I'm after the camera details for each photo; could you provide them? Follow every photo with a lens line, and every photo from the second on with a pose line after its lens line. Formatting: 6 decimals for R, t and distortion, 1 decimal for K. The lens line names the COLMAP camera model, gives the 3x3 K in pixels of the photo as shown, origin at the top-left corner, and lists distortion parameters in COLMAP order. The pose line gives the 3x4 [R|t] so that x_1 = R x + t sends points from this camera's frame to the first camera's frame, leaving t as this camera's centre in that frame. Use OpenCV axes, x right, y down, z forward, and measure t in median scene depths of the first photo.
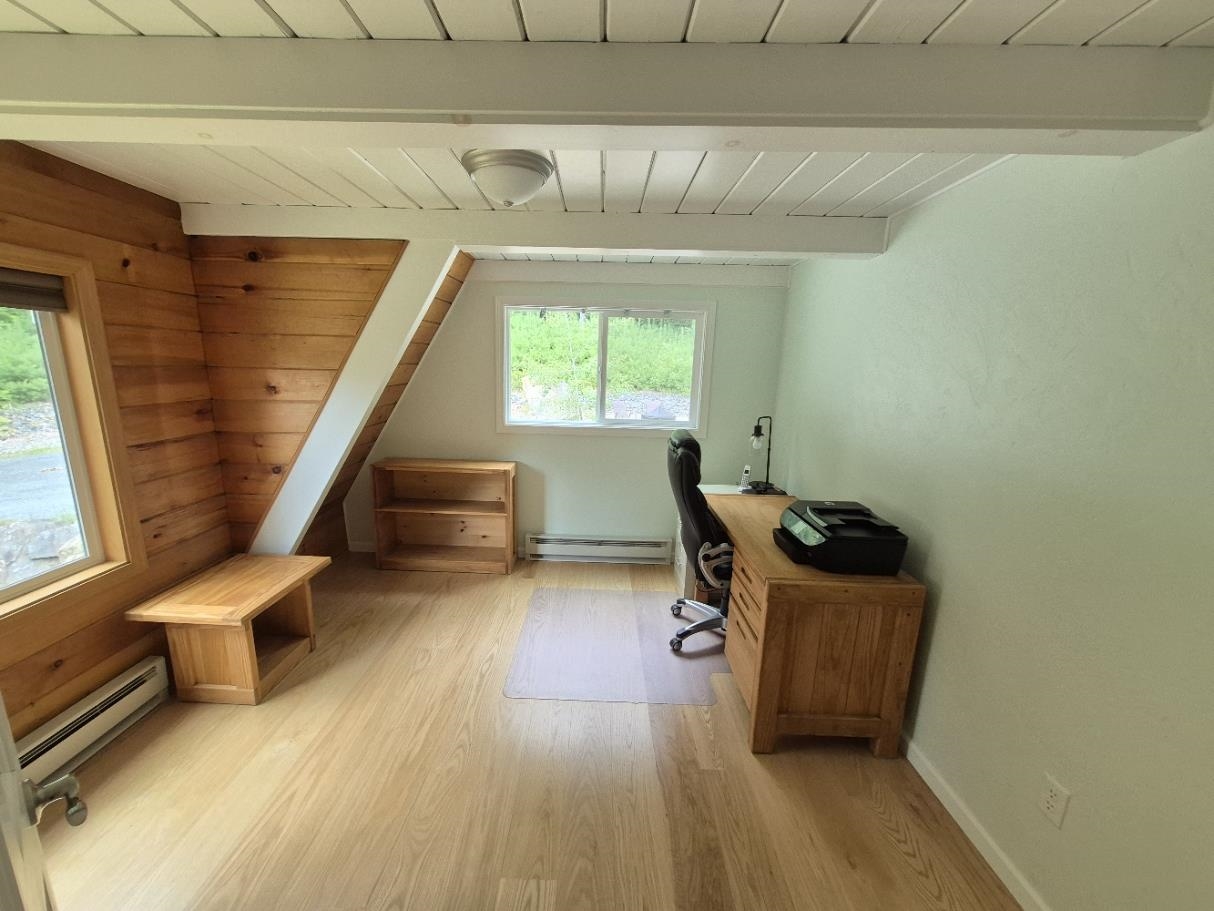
lens RADIAL K [[468.9, 0, 607.0], [0, 468.9, 455.5], [0, 0, 1]] dist [0.000159, 0.000245]
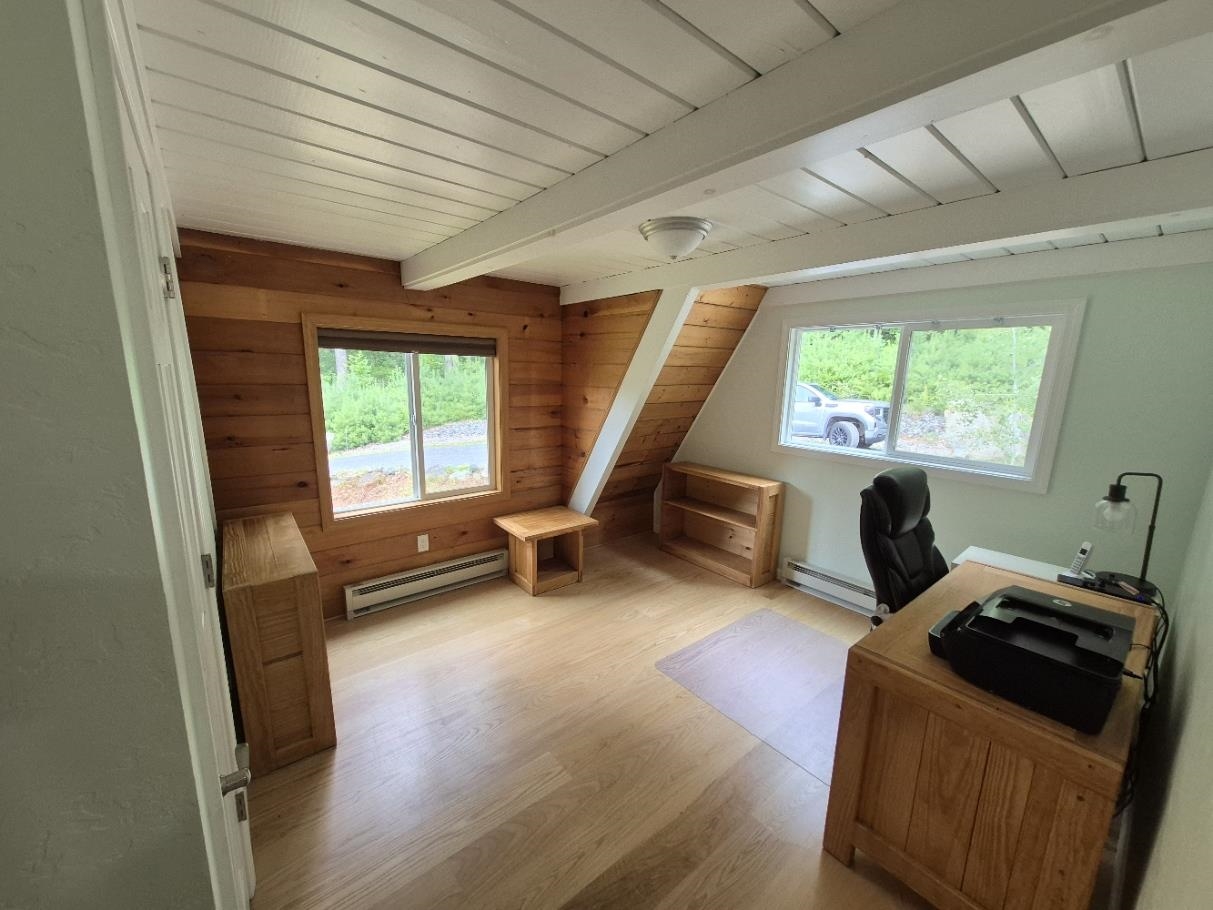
lens RADIAL K [[481.2, 0, 606.5], [0, 481.2, 455.0], [0, 0, 1]] dist [-0.000969, 0.000264]
pose [[0.645861, 0.120373, -0.753906, 0.521723], [-0.153966, 0.987739, 0.025807, -0.019674], [0.747769, 0.099408, 0.656476, 0.061857]]
